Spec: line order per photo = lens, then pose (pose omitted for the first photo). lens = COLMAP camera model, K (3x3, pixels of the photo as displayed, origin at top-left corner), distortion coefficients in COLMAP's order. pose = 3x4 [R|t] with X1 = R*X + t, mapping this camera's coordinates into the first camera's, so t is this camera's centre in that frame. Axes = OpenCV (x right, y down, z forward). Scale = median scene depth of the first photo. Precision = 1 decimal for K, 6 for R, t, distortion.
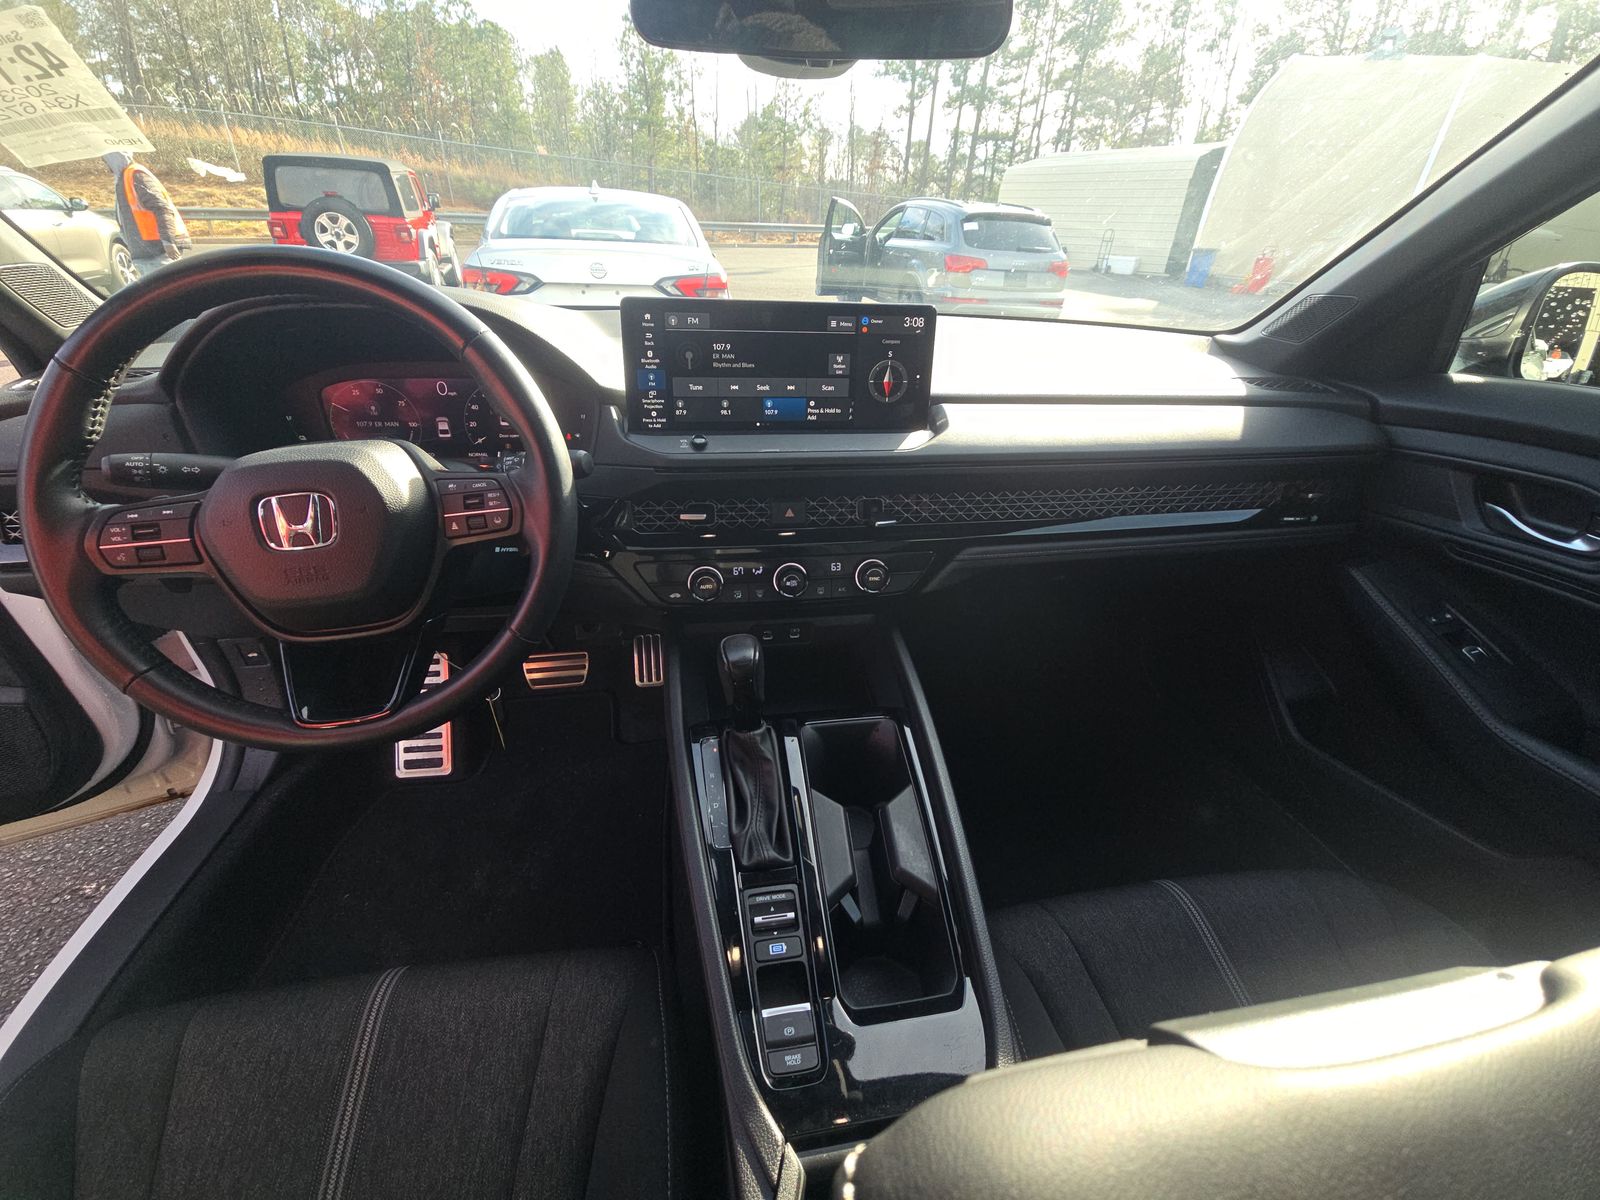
lens RADIAL K [[640.0, 0, 801.9], [0, 640.0, 602.2], [0, 0, 1]] dist [0.002290, -0.000876]
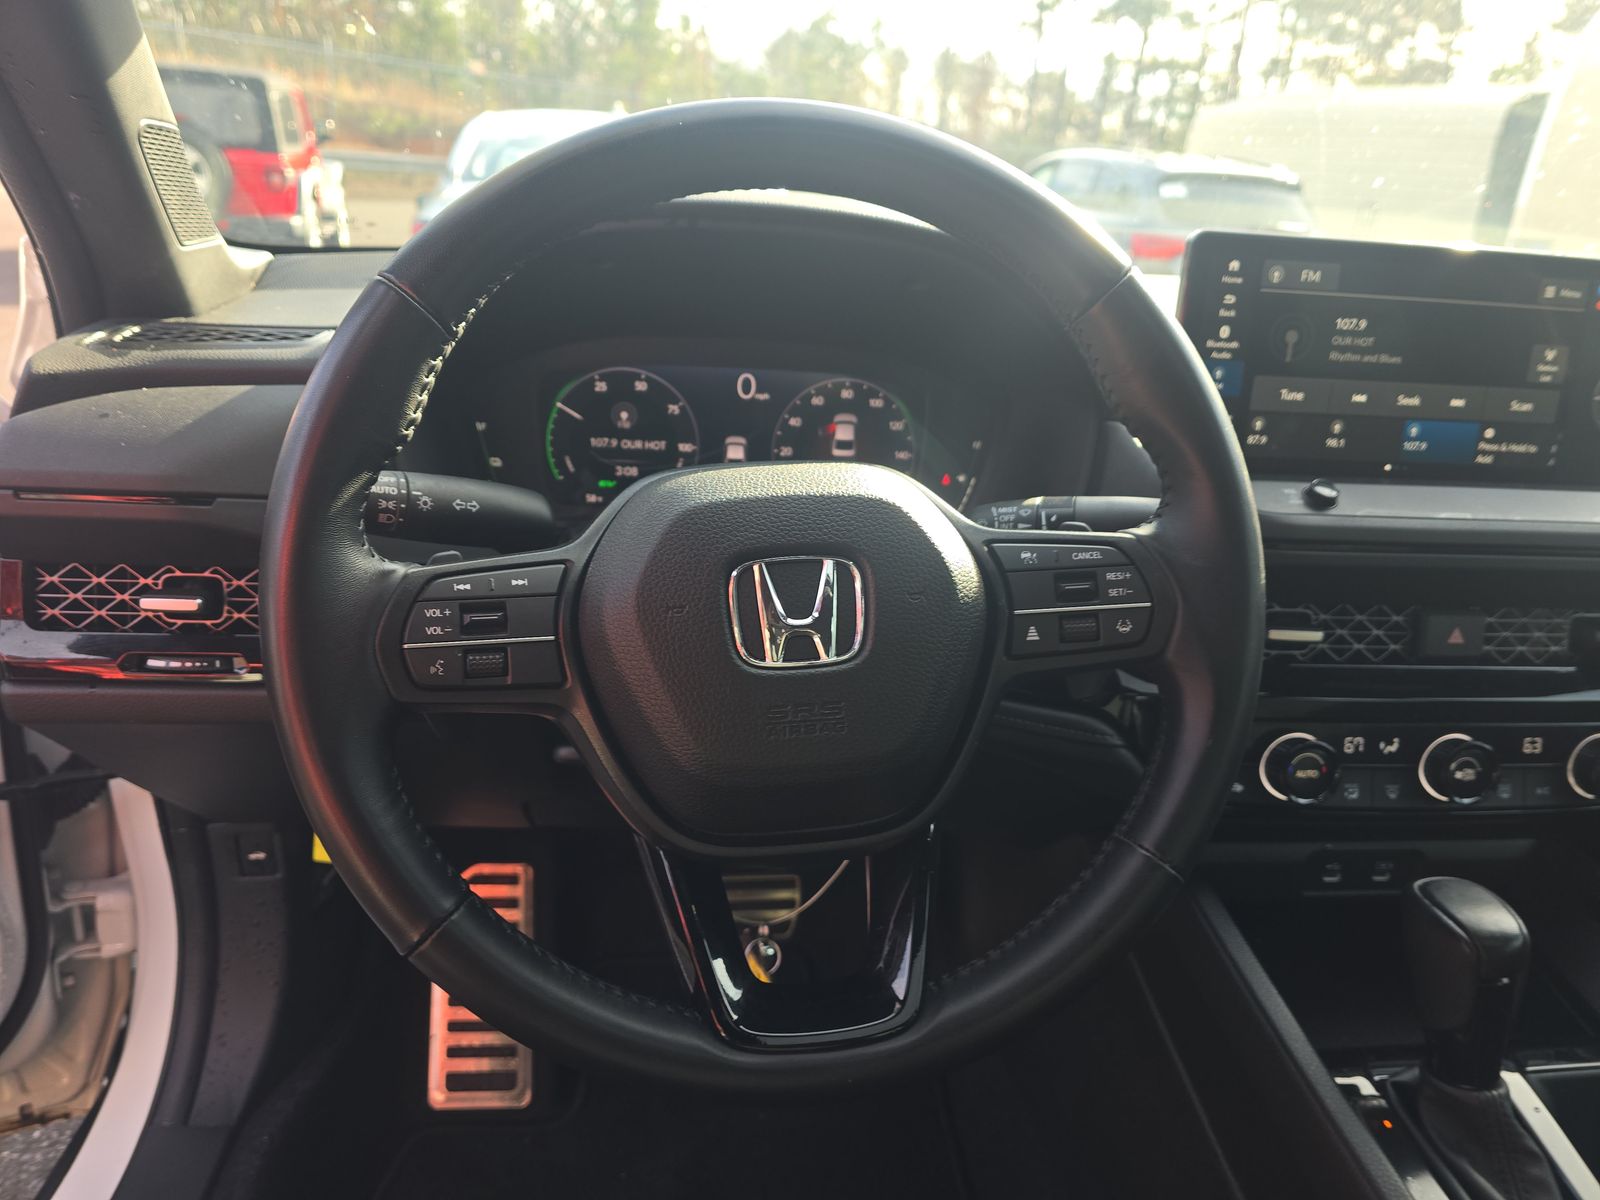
lens RADIAL K [[1083.8, 0, 790.0], [0, 1083.8, 605.3], [0, 0, 1]] dist [0.023941, -0.029232]
pose [[0.998344, 0.042685, -0.038564, -0.164230], [-0.048415, 0.985515, -0.162531, 0.001364], [0.031068, 0.164129, 0.985949, 0.036985]]
